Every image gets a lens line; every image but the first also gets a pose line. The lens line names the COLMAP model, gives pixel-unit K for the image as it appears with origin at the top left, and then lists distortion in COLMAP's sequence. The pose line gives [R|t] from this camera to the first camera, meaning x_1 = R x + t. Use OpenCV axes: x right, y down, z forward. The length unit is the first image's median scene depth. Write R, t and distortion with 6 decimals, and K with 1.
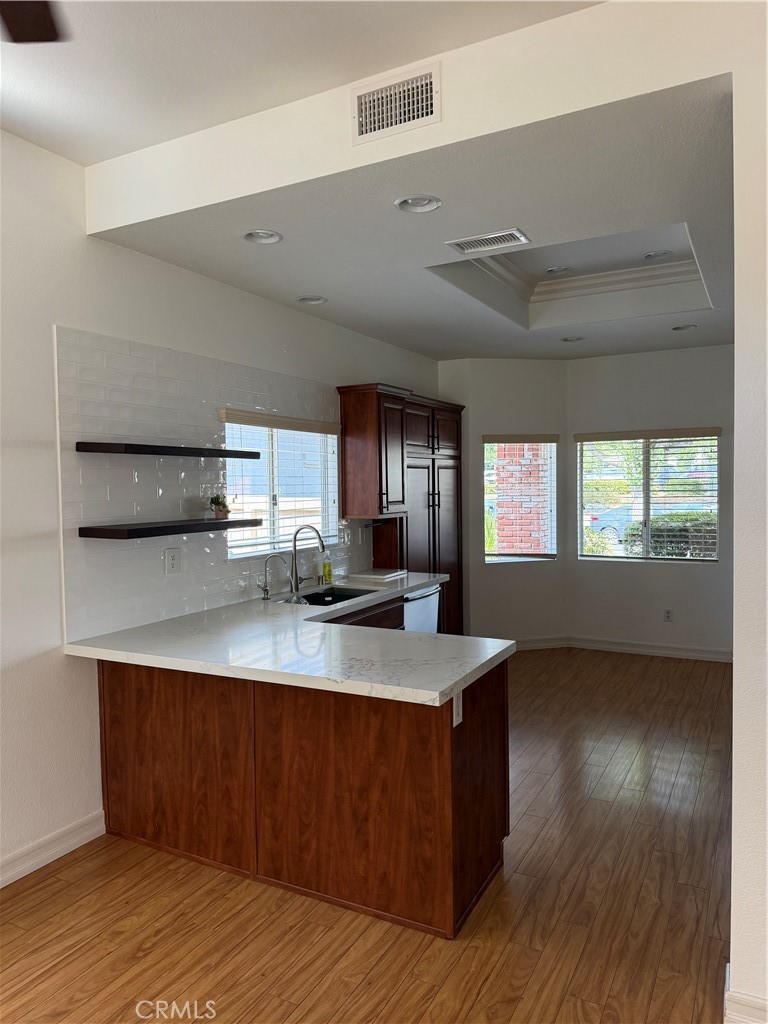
lens RADIAL K [[722.7, 0, 376.5], [0, 722.7, 514.3], [0, 0, 1]] dist [0.021854, -0.033868]
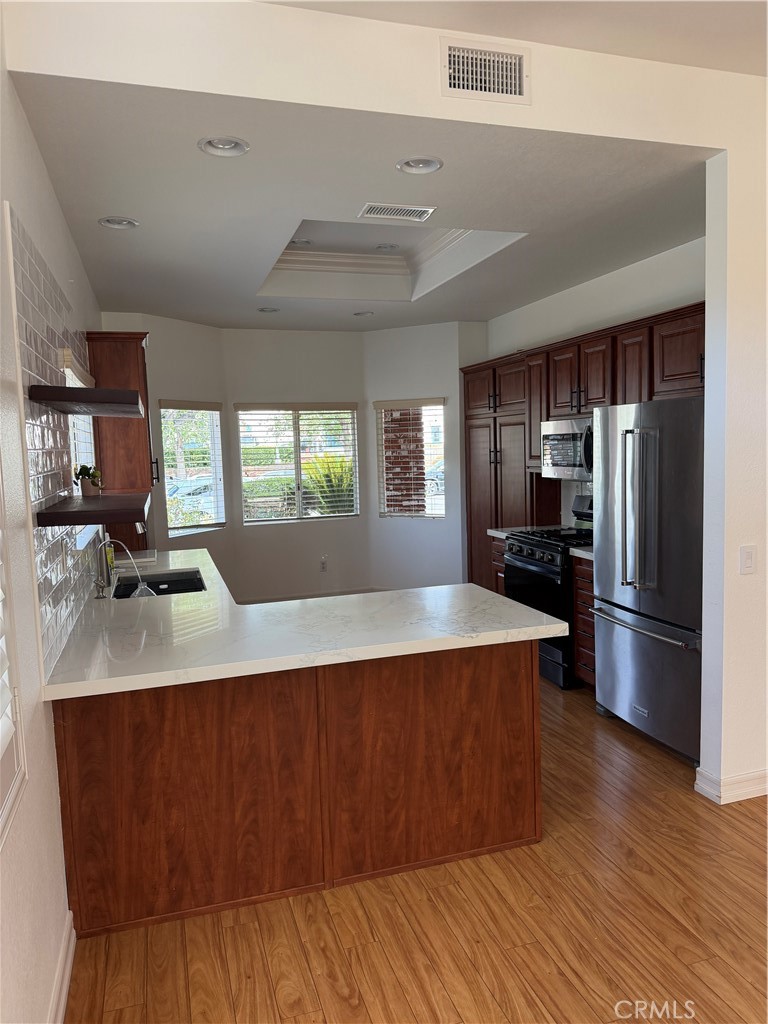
lens RADIAL K [[722.7, 0, 379.3], [0, 722.7, 510.3], [0, 0, 1]] dist [0.021854, -0.033868]
pose [[0.697791, -0.071282, 0.712746, -0.756331], [0.051850, 0.997452, 0.048994, -0.000274], [-0.714422, 0.002768, 0.699709, 0.341866]]
